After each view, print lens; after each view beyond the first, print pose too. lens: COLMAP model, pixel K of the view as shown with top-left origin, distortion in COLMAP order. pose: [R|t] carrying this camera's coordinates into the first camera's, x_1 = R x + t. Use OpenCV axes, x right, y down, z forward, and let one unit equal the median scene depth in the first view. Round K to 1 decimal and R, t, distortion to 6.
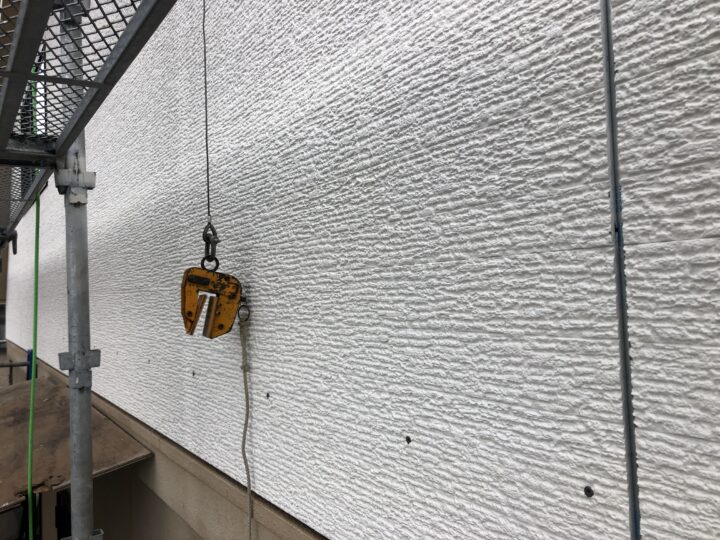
lens RADIAL K [[580.8, 0, 359.8], [0, 580.8, 269.8], [0, 0, 1]] dist [-0.003256, 0.008039]
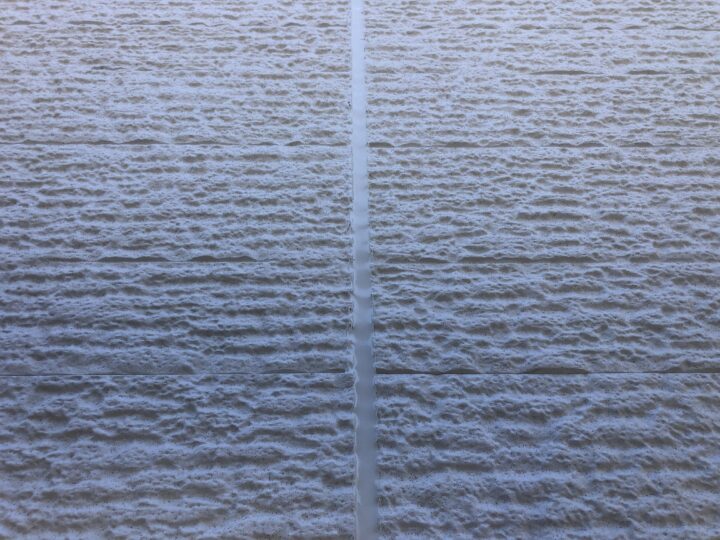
lens RADIAL K [[580.8, 0, 360.6], [0, 580.8, 271.0], [0, 0, 1]] dist [-0.003256, 0.008039]
pose [[0.572898, 0.500221, 0.649282, 0.083053], [-0.055329, 0.813963, -0.578275, 0.189776], [-0.817757, 0.295368, 0.493994, 0.782744]]
